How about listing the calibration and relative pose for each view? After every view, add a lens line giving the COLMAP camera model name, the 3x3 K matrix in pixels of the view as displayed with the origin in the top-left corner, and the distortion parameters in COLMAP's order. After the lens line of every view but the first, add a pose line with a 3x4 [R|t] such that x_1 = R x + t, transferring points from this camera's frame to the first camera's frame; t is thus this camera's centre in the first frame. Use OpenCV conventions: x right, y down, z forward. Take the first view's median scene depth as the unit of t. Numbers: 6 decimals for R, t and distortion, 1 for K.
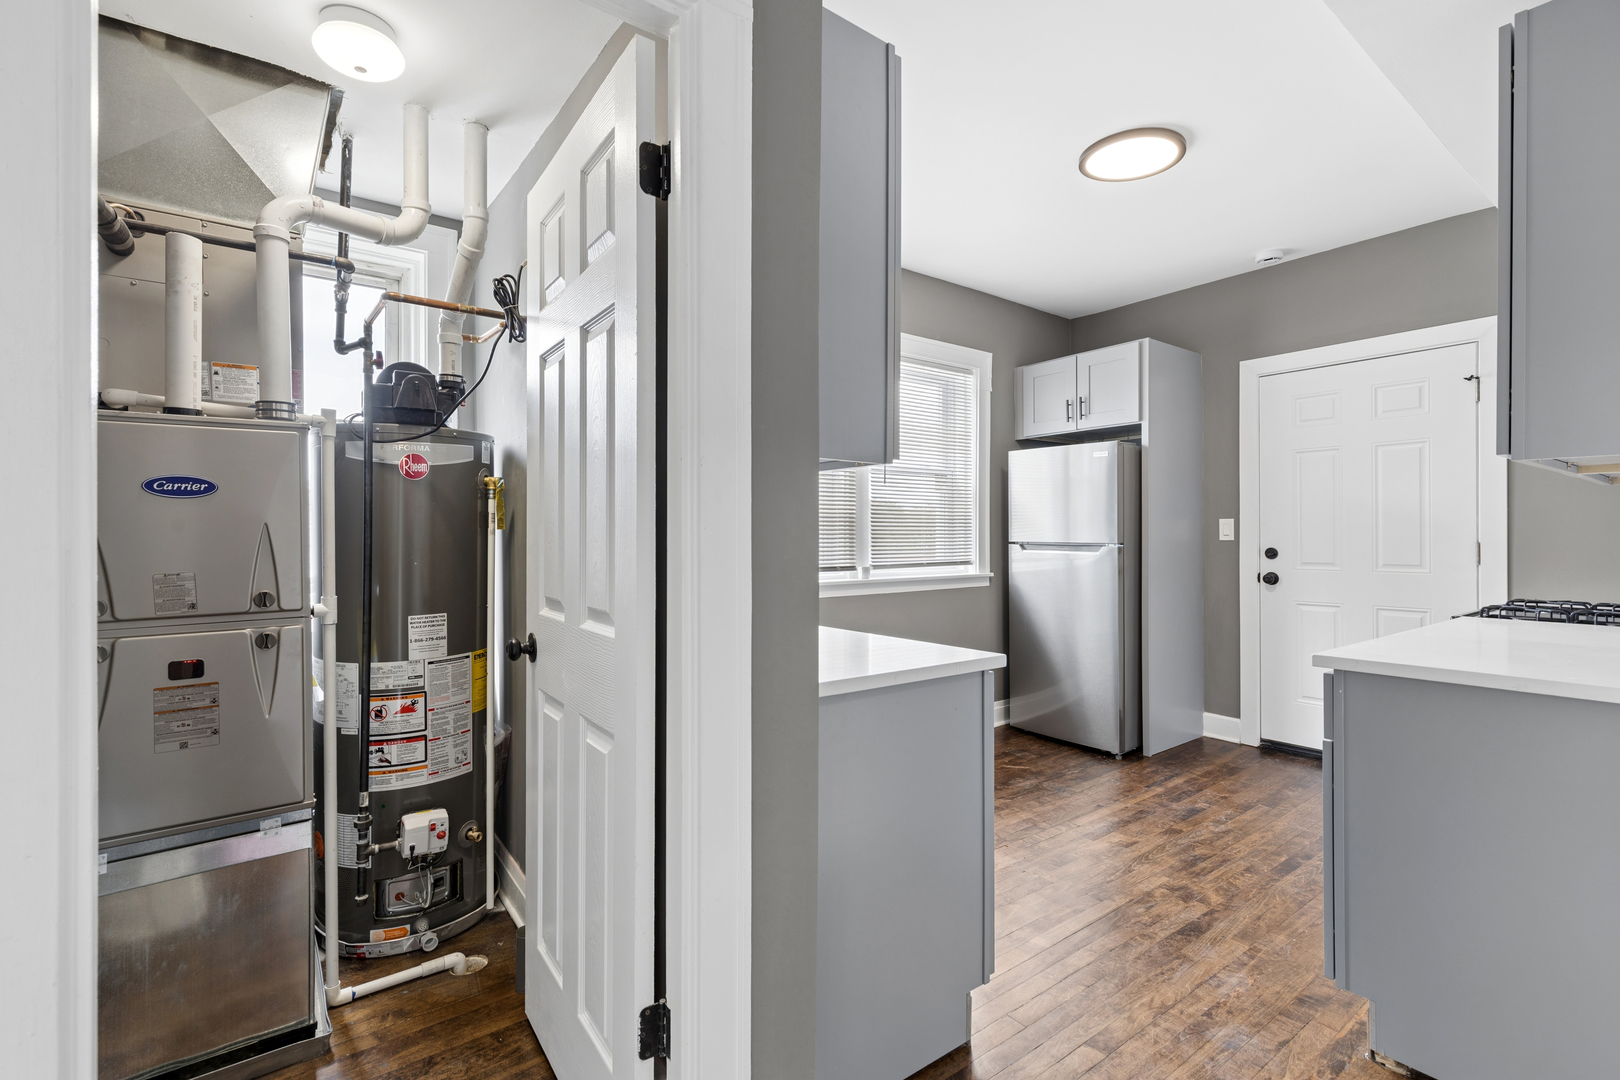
lens RADIAL K [[737.0, 0, 806.4], [0, 737.0, 537.2], [0, 0, 1]] dist [0.004979, 0.000432]
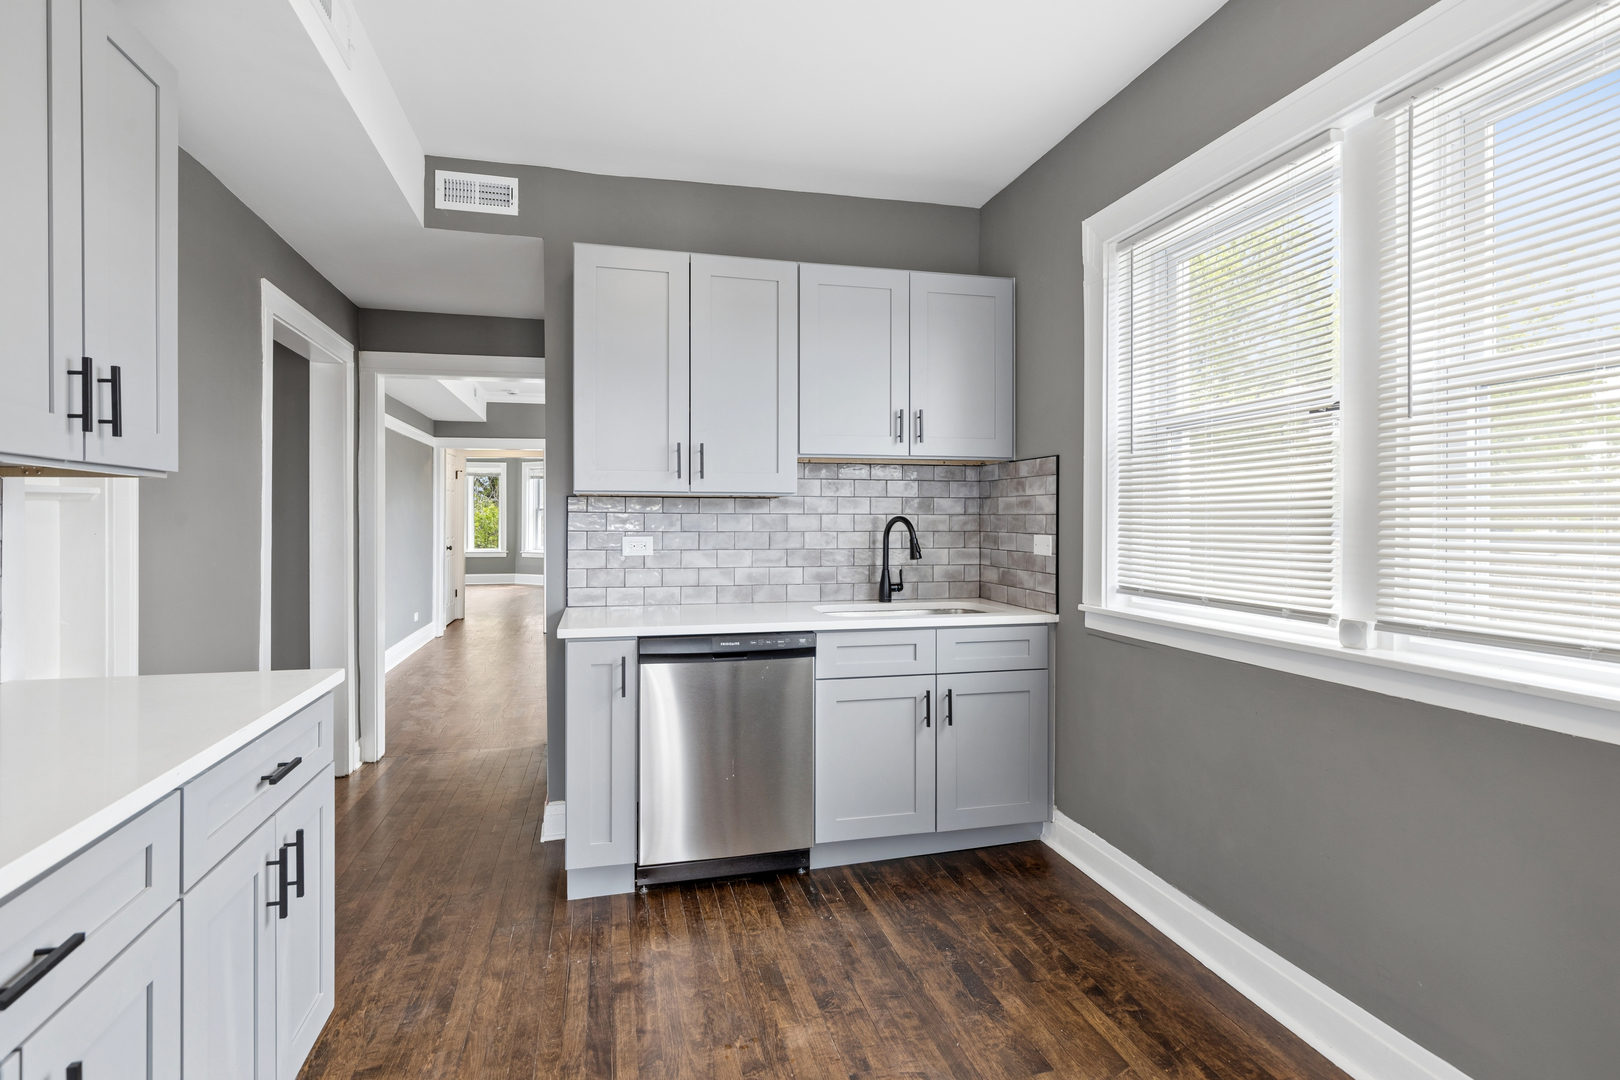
lens RADIAL K [[800.3, 0, 810.6], [0, 800.3, 524.7], [0, 0, 1]] dist [-0.001894, -0.000422]
pose [[-0.389042, 0.007402, -0.921190, 0.616994], [-0.000410, 0.999966, 0.008208, -0.019297], [0.921220, 0.003571, -0.389026, 0.862089]]
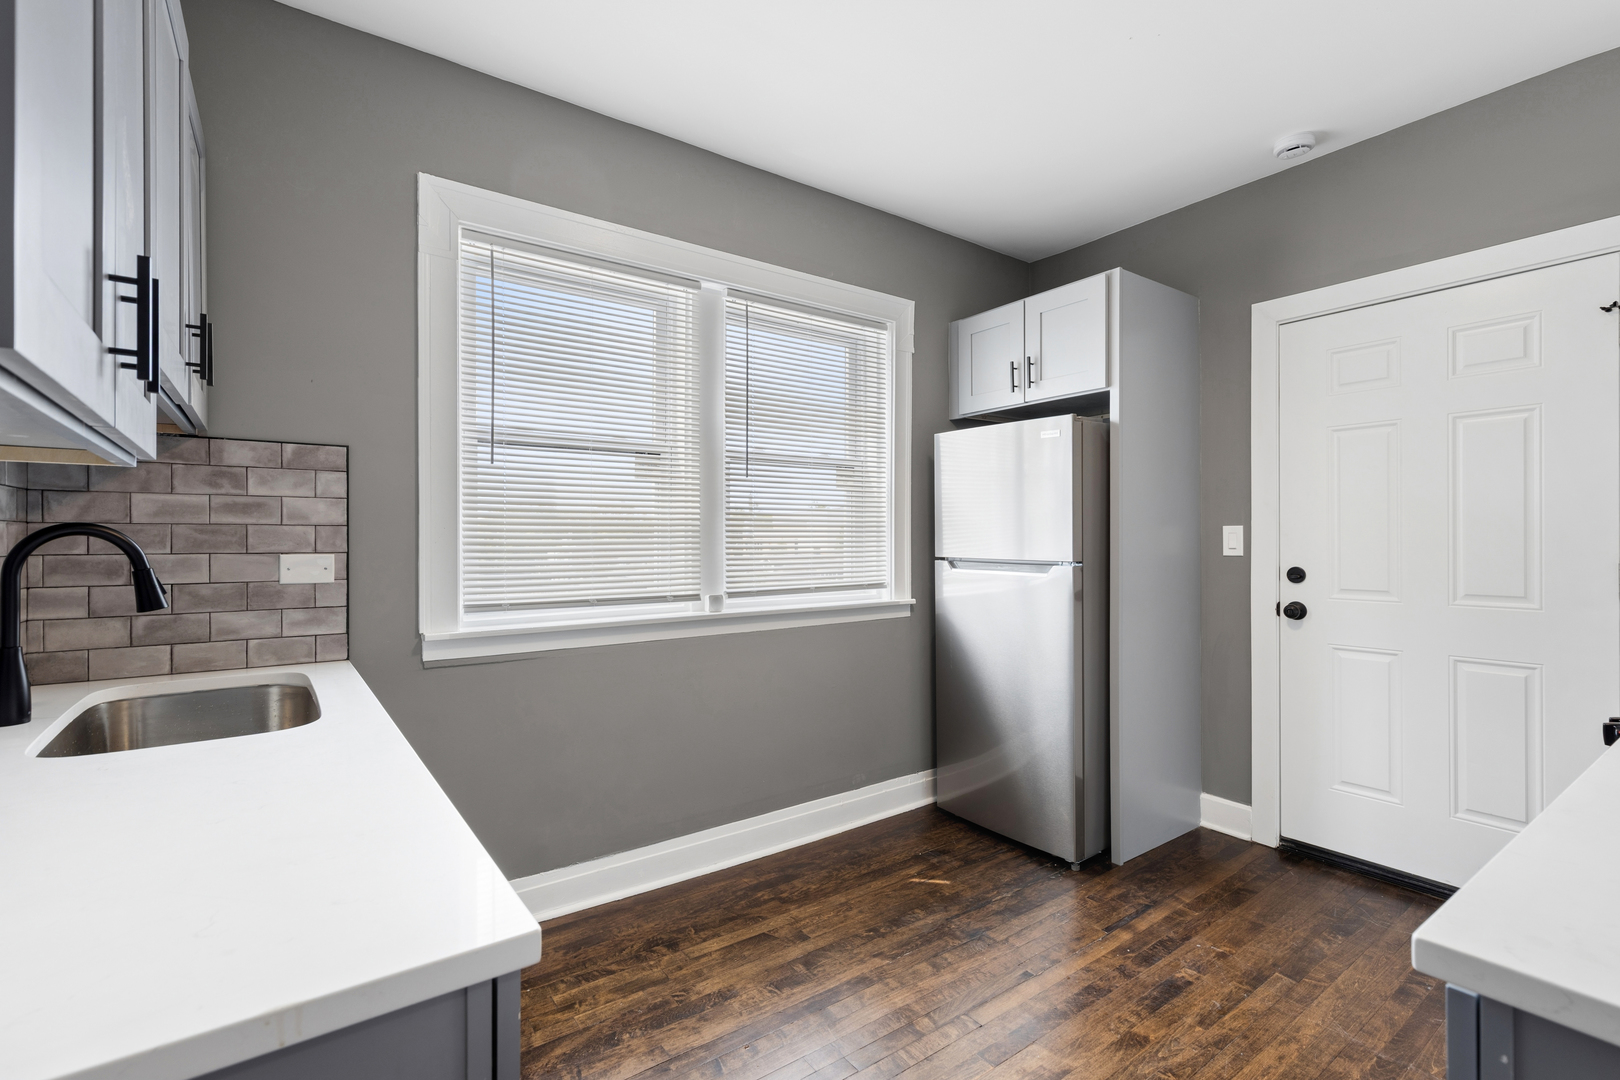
lens RADIAL K [[737.0, 0, 814.0], [0, 737.0, 542.4], [0, 0, 1]] dist [0.004979, 0.000432]
pose [[0.999849, -0.001456, -0.017337, 0.181135], [0.001555, 0.999983, 0.005699, -0.013595], [0.017328, -0.005725, 0.999833, 0.286562]]
